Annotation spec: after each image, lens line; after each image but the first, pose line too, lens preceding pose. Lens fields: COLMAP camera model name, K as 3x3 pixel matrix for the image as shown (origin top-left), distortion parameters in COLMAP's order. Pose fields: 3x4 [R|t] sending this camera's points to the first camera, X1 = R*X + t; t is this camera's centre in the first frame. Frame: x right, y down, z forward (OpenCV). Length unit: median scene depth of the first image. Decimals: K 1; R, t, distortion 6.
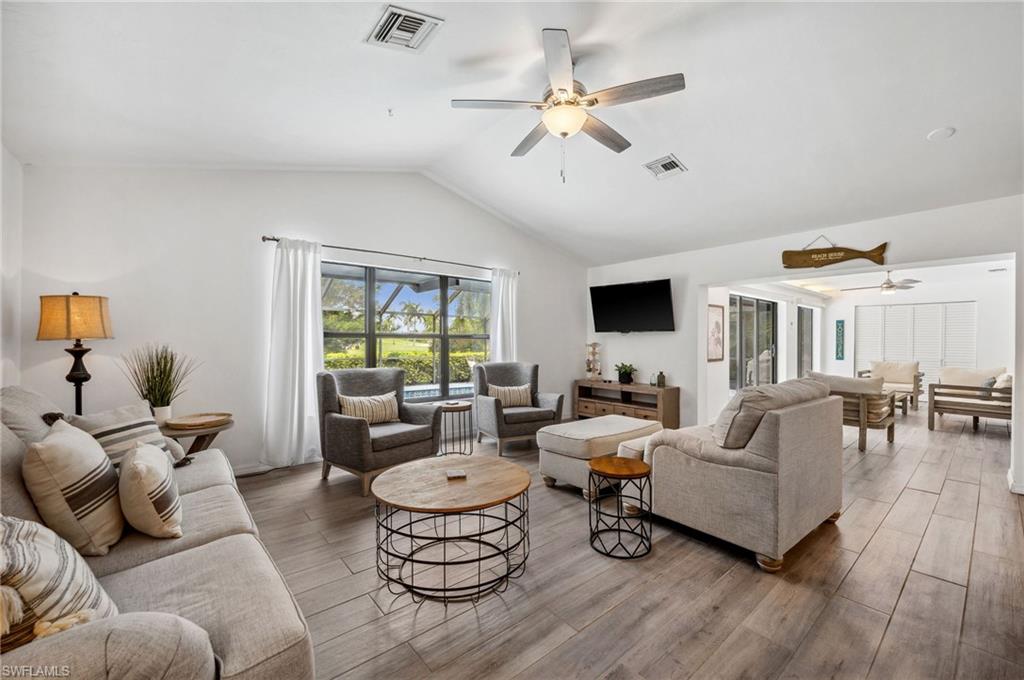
lens RADIAL K [[410.0, 0, 512.0], [0, 410.0, 340.0], [0, 0, 1]] dist [0.000360, 0.000008]
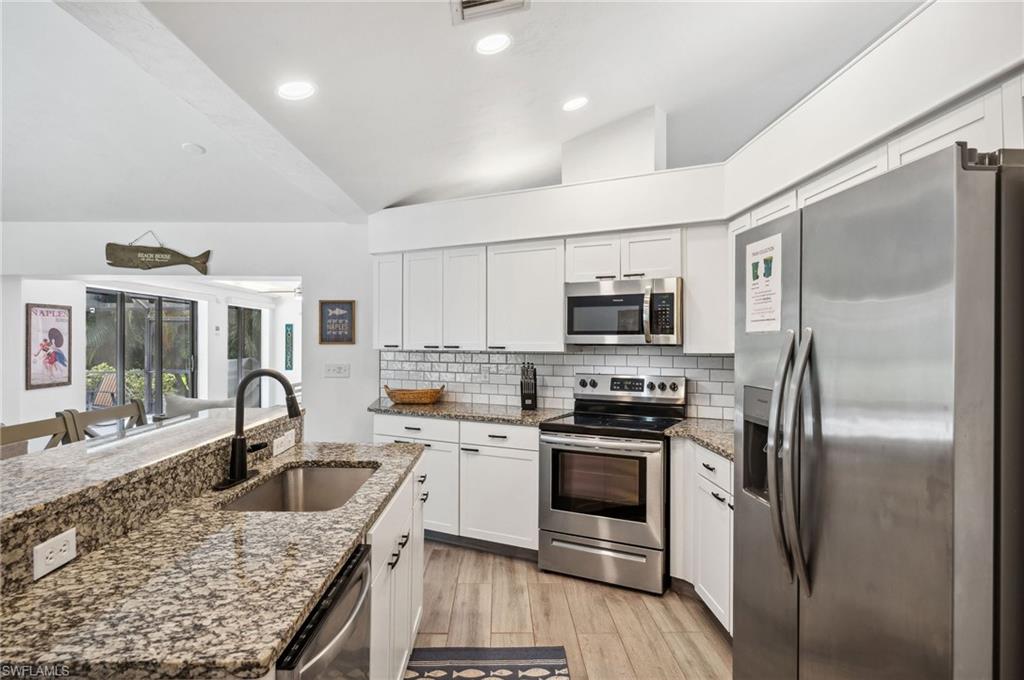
lens RADIAL K [[578.3, 0, 512.0], [0, 578.3, 340.0], [0, 0, 1]] dist [-0.000079, -0.000157]
pose [[0.627334, -0.001997, 0.778747, 0.362178], [-0.001676, 0.999991, 0.003915, -0.050256], [-0.778748, -0.003761, 0.627325, -0.328188]]
